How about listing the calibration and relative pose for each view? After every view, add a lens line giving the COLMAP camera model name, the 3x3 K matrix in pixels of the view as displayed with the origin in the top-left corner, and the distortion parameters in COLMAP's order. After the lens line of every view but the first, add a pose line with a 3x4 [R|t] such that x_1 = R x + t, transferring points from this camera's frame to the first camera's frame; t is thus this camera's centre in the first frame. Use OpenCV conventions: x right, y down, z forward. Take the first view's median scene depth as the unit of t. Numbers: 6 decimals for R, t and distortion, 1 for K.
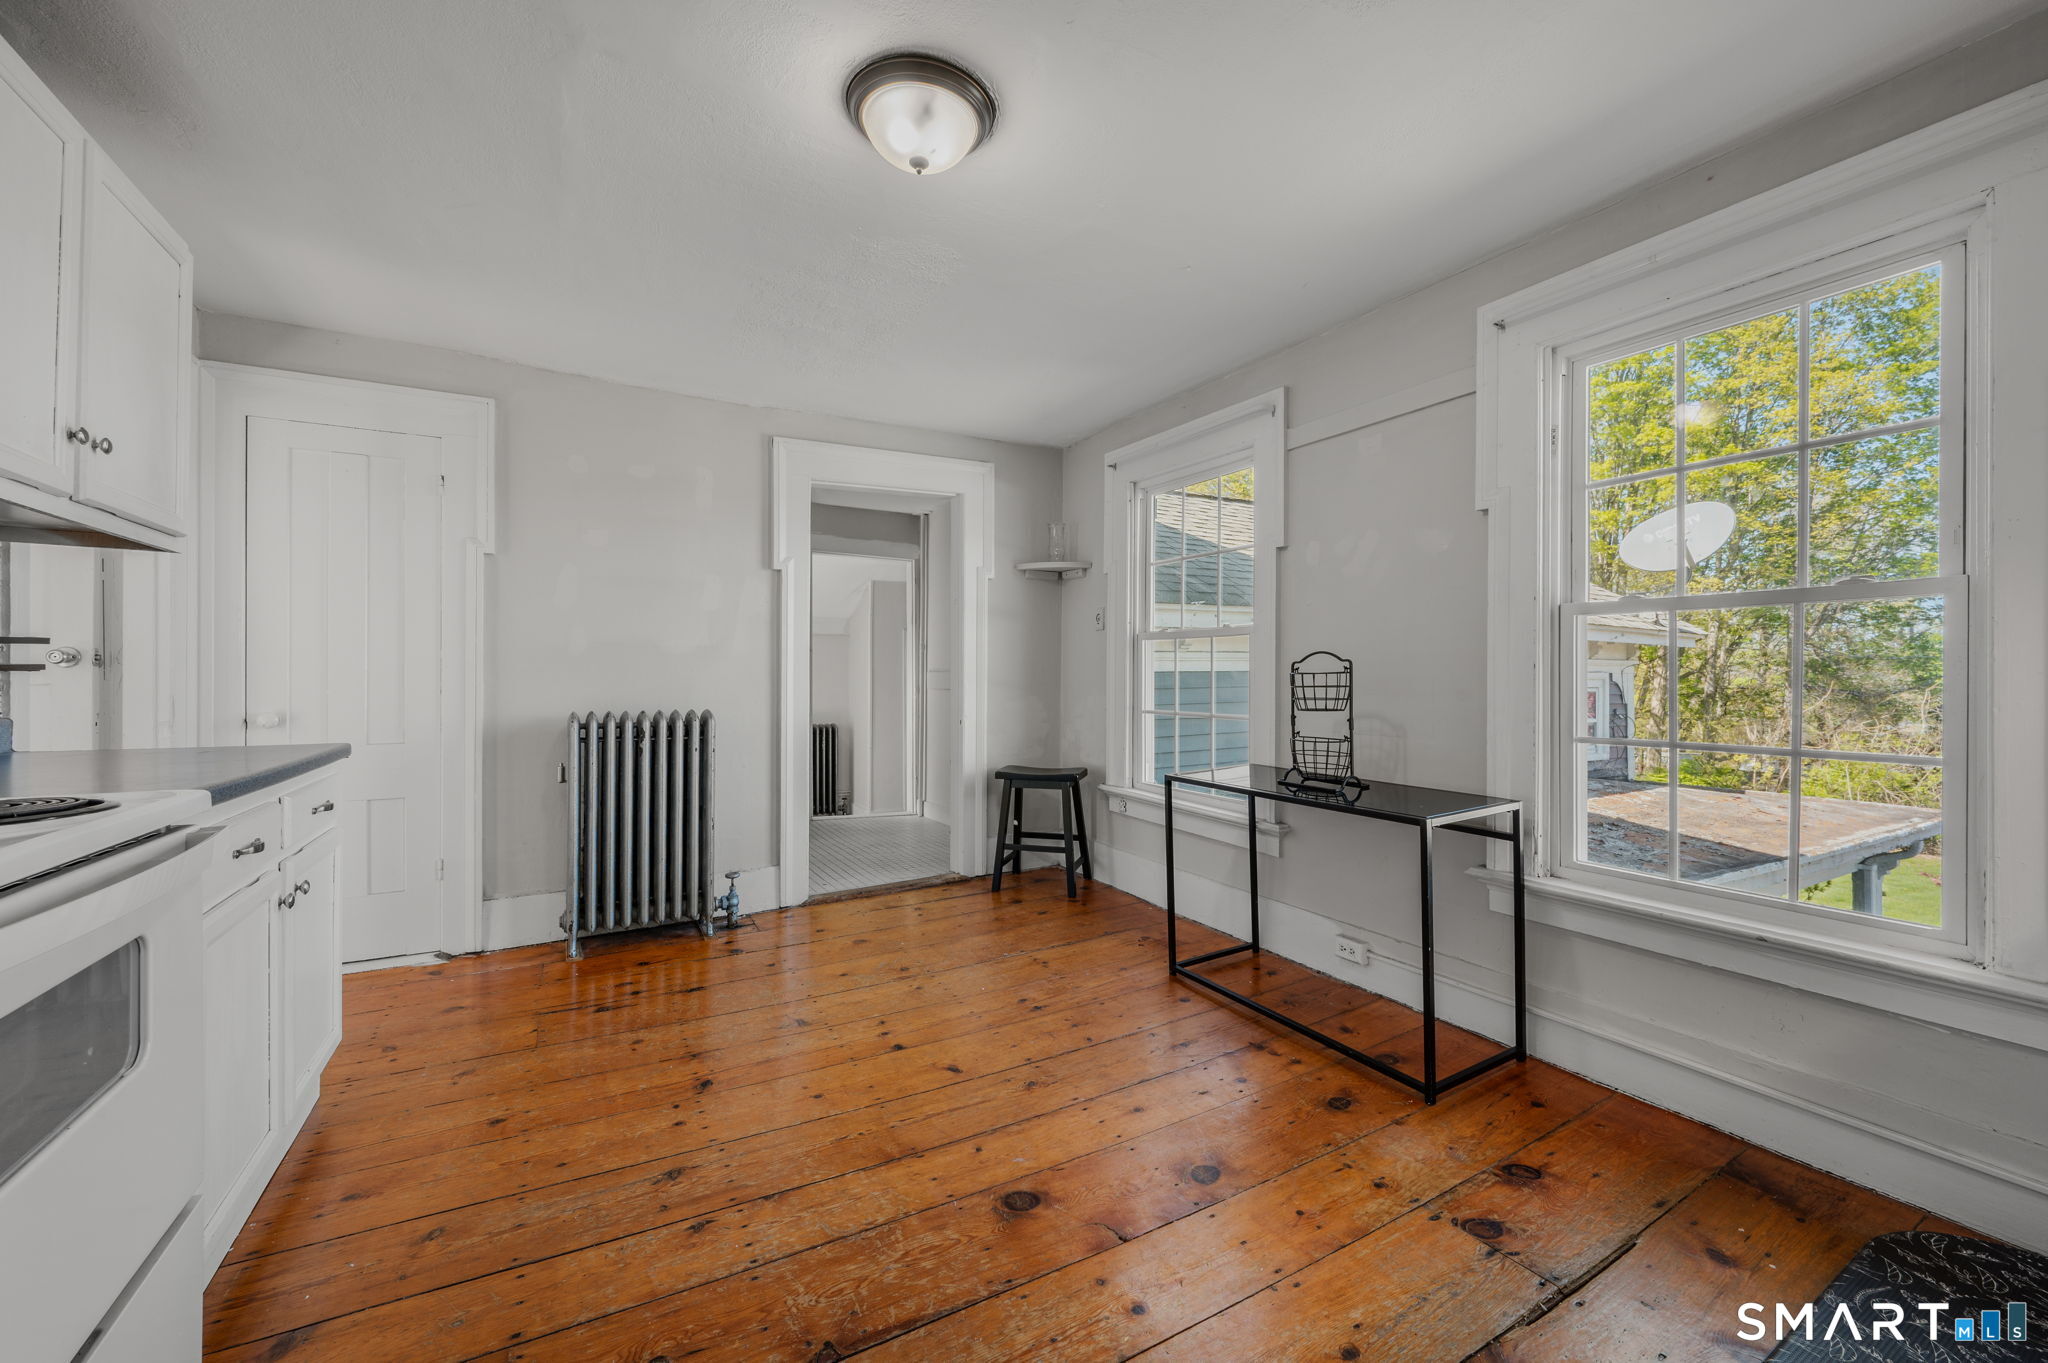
lens RADIAL K [[824.7, 0, 1024.0], [0, 824.7, 681.5], [0, 0, 1]] dist [0.000045, -0.000049]
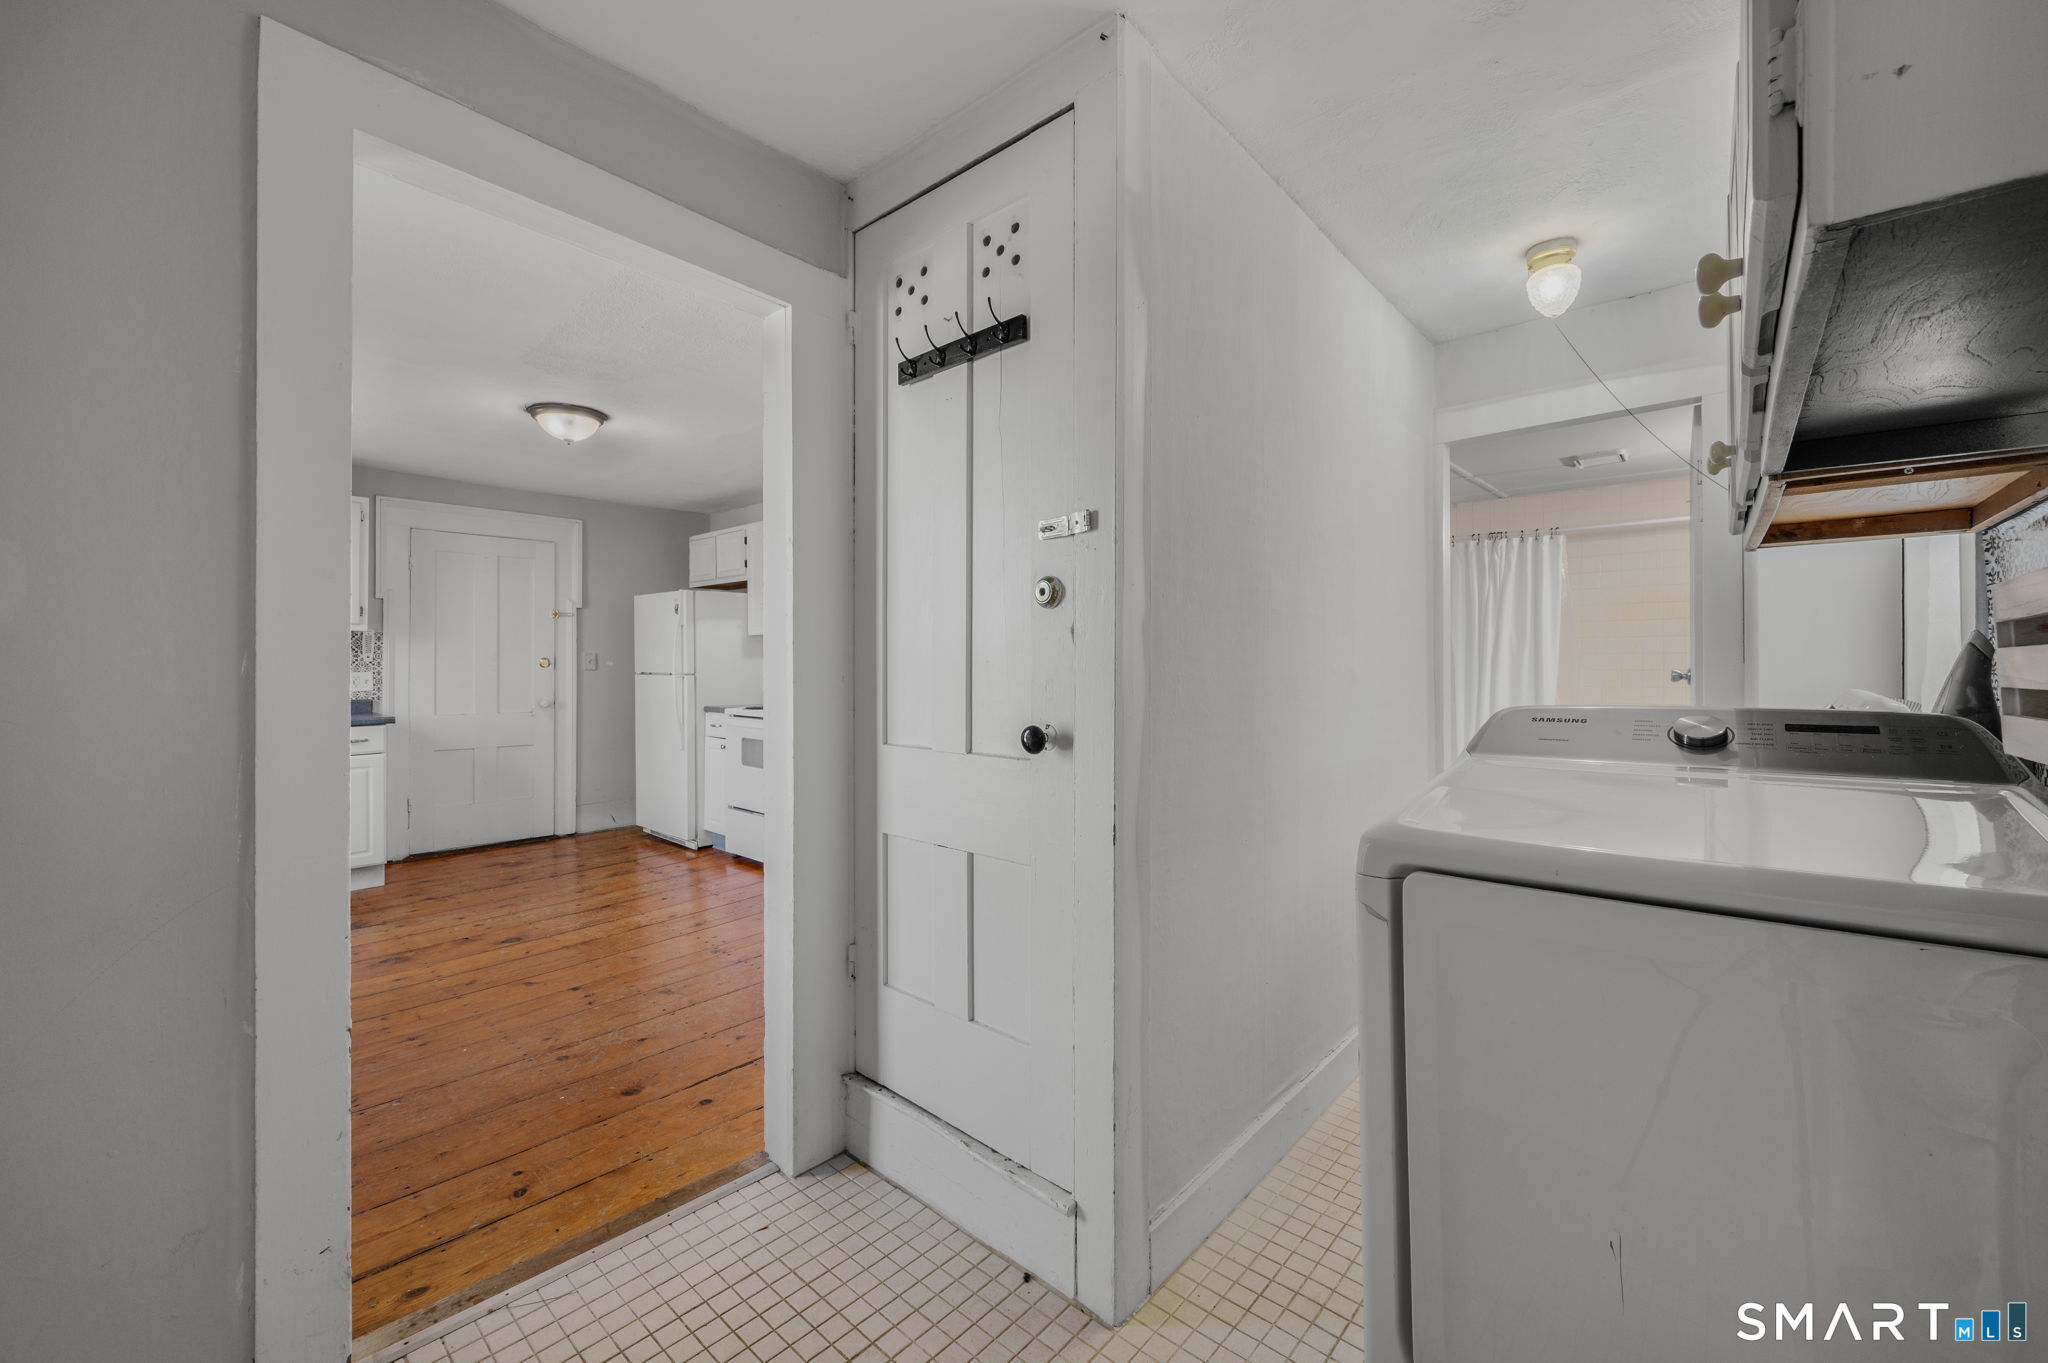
lens RADIAL K [[797.4, 0, 1021.9], [0, 797.4, 664.6], [0, 0, 1]] dist [-0.000330, -0.000067]
pose [[-0.941787, 0.000077, -0.336209, -0.398963], [-0.001806, 0.999984, 0.005287, -0.058904], [0.336204, 0.005587, -0.941773, 2.459084]]
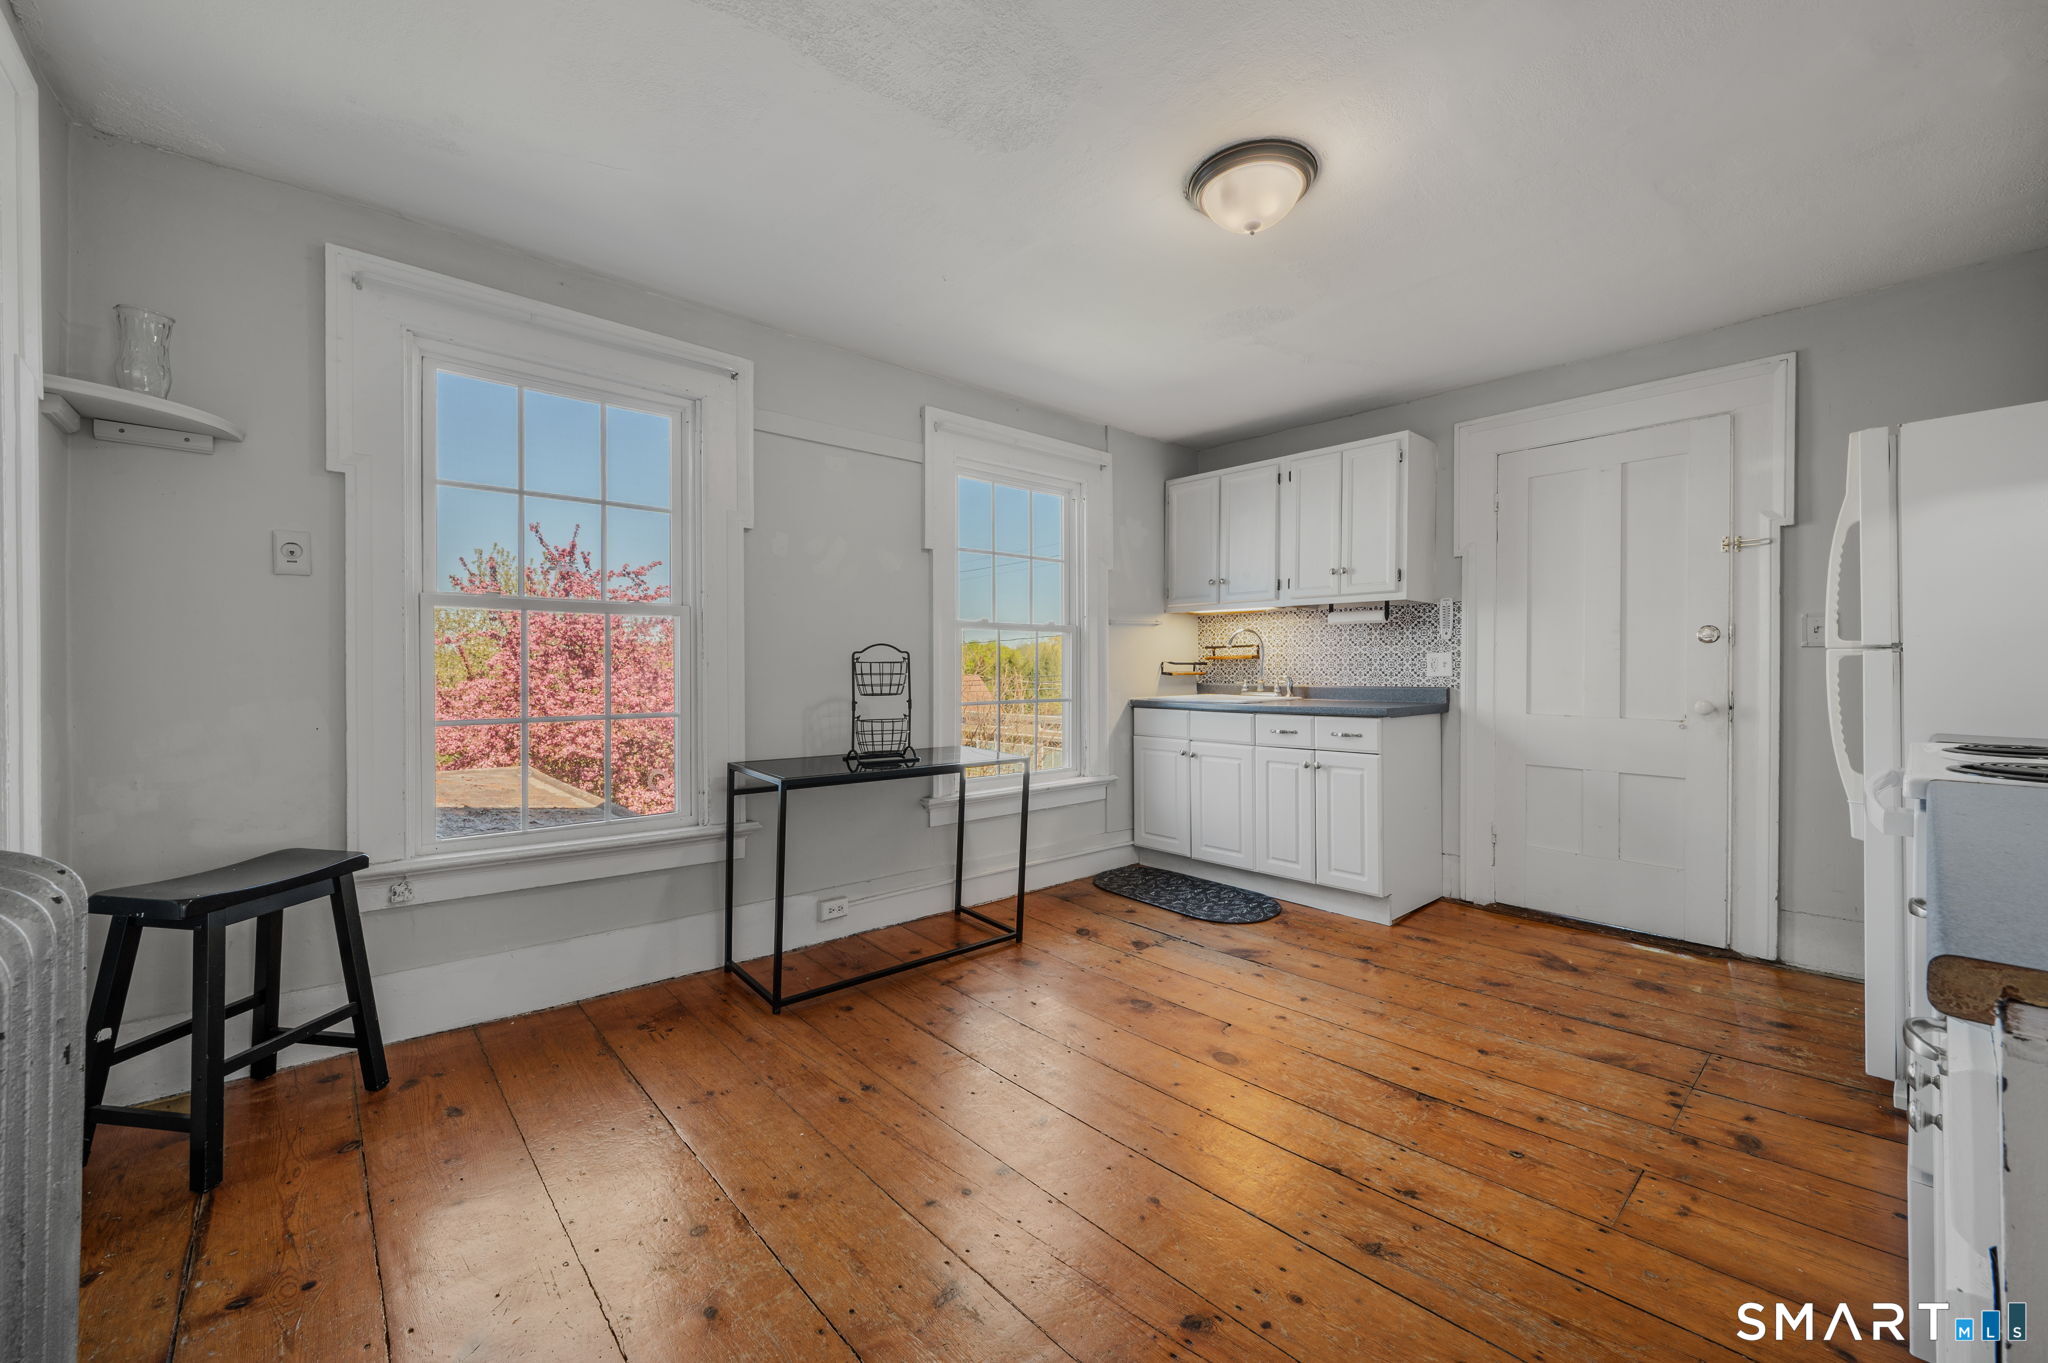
lens RADIAL K [[813.4, 0, 1040.0], [0, 813.4, 676.8], [0, 0, 1]] dist [-0.001481, -0.000060]
pose [[-0.235108, -0.011896, 0.971897, -0.890510], [0.005059, 0.999897, 0.013463, -0.004918], [-0.971956, 0.008082, -0.235023, 1.180817]]
